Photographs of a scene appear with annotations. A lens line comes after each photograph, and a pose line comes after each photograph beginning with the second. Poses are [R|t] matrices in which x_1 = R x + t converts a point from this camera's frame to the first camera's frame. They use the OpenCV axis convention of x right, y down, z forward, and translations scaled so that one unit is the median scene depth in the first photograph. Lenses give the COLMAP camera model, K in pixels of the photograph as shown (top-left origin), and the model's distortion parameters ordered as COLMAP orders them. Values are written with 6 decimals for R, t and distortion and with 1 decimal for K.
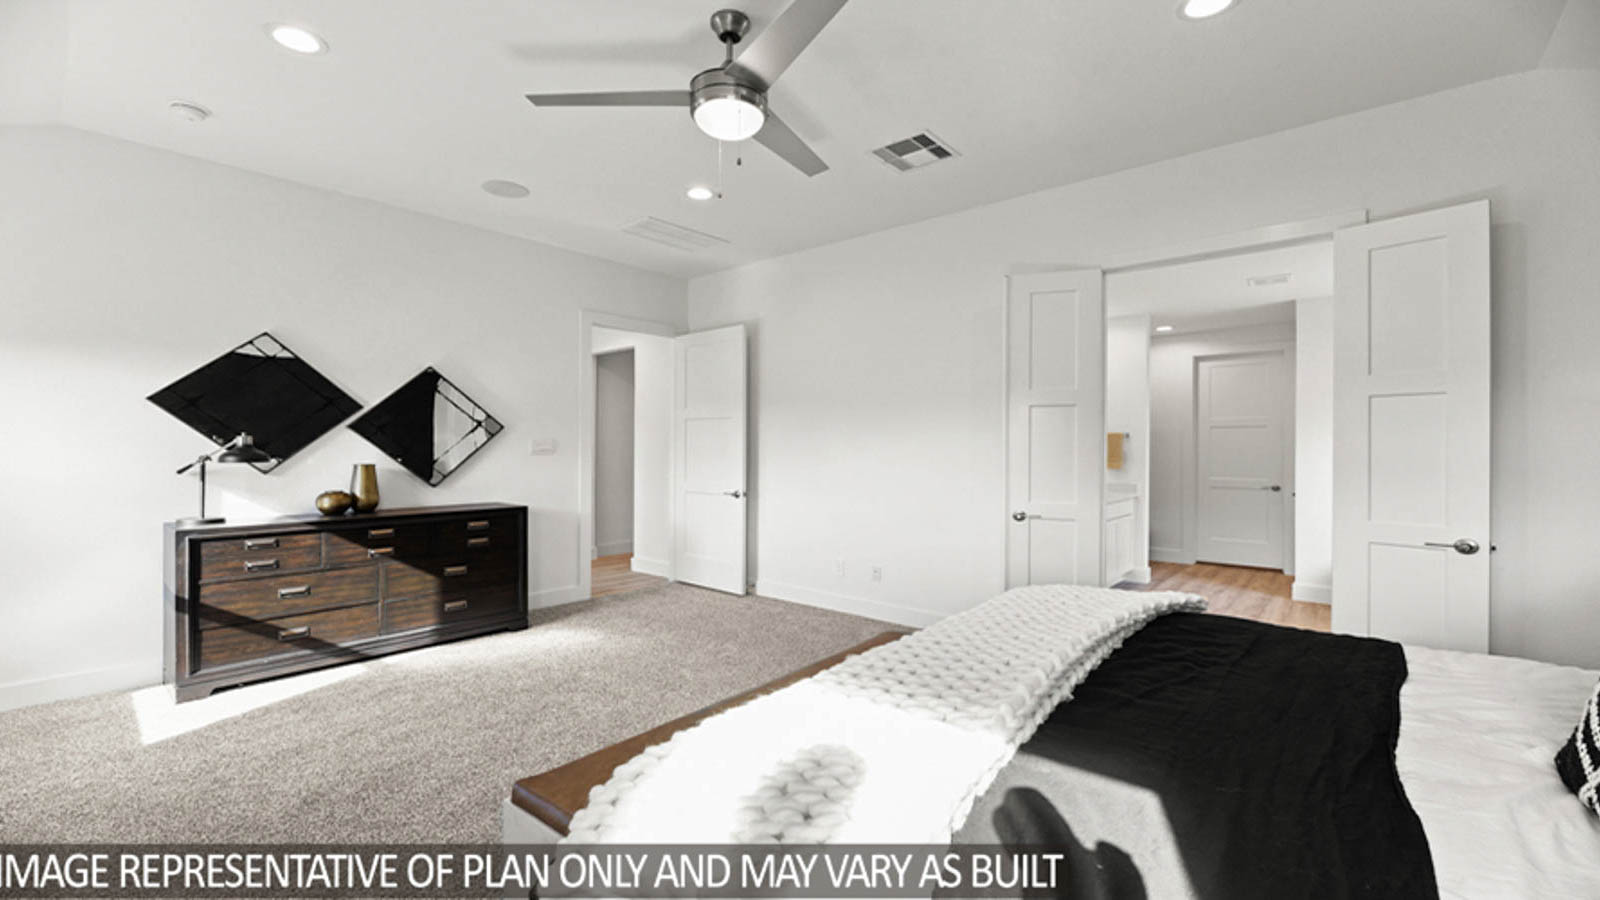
lens RADIAL K [[649.0, 0, 795.2], [0, 649.0, 454.8], [0, 0, 1]] dist [-0.003744, -0.000557]
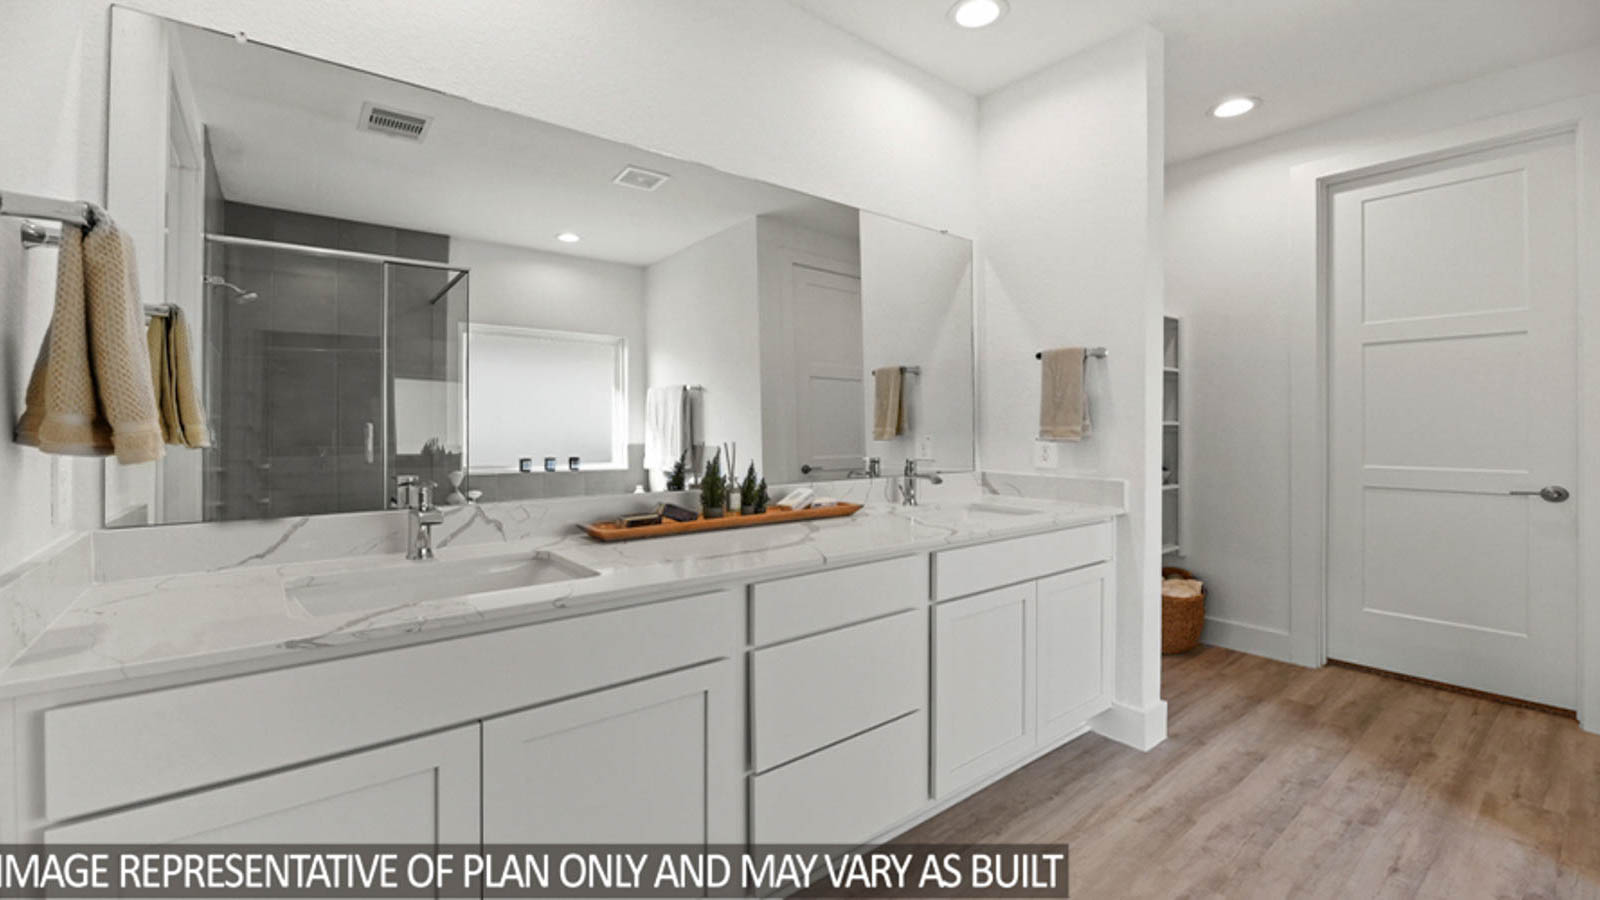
lens RADIAL K [[649.0, 0, 803.8], [0, 649.0, 438.8], [0, 0, 1]] dist [-0.003744, -0.000557]
pose [[0.982763, -0.001310, -0.184864, 0.385156], [0.001491, 0.999999, 0.000841, 0.018719], [0.184863, -0.001102, 0.982764, 0.553770]]
